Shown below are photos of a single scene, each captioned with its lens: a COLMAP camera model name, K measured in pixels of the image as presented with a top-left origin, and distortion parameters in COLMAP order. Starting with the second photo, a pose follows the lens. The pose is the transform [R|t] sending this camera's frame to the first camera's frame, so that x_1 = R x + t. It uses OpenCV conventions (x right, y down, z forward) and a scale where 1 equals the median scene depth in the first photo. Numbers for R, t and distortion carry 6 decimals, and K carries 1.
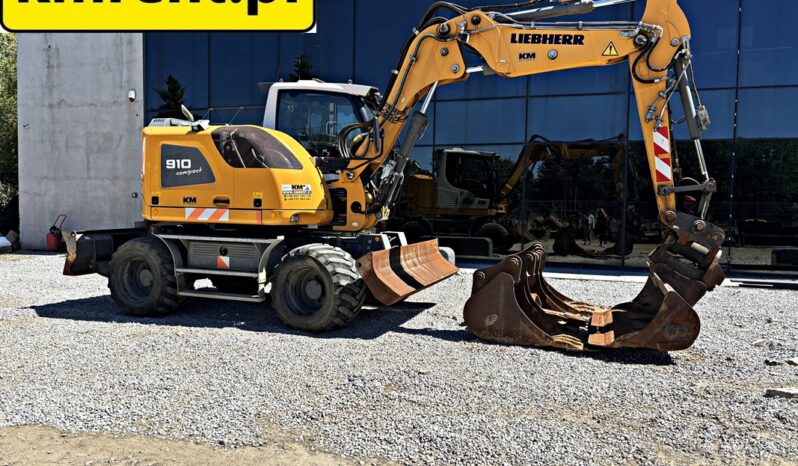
lens RADIAL K [[608.5, 0, 402.4], [0, 608.5, 234.5], [0, 0, 1]] dist [0.057821, -0.069275]
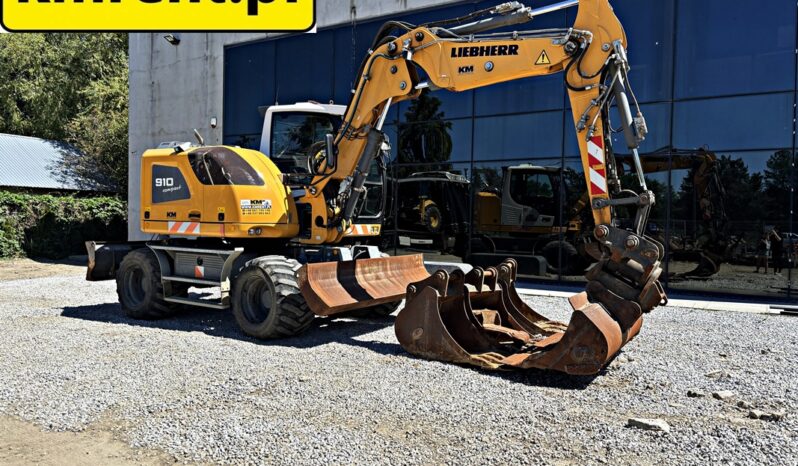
lens RADIAL K [[609.7, 0, 399.0], [0, 609.7, 233.0], [0, 0, 1]] dist [0.049300, -0.066351]
pose [[0.973440, 0.006447, -0.228850, 0.311373], [-0.014097, 0.999394, -0.031811, 0.006642], [0.228507, 0.034192, 0.972942, 0.018055]]
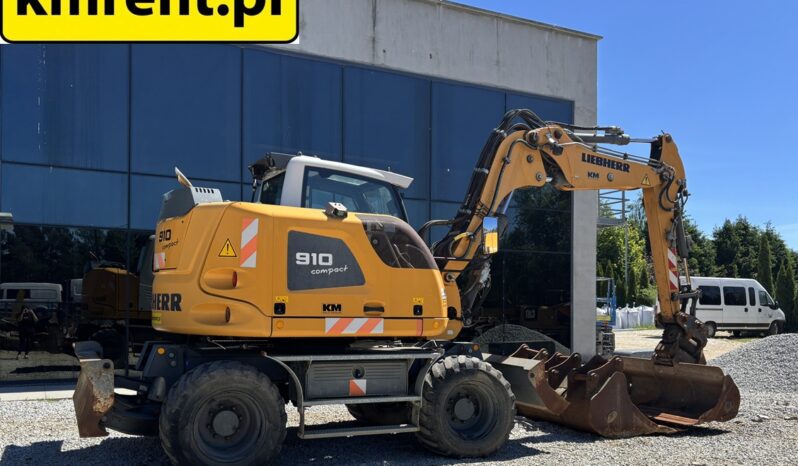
lens RADIAL K [[712.9, 0, 382.7], [0, 712.9, 299.8], [0, 0, 1]] dist [0.071589, -0.165476]
pose [[0.712171, -0.002104, 0.702003, -0.932821], [0.038780, 0.998586, -0.036349, -0.032015], [-0.700935, 0.053111, 0.711245, 0.339141]]
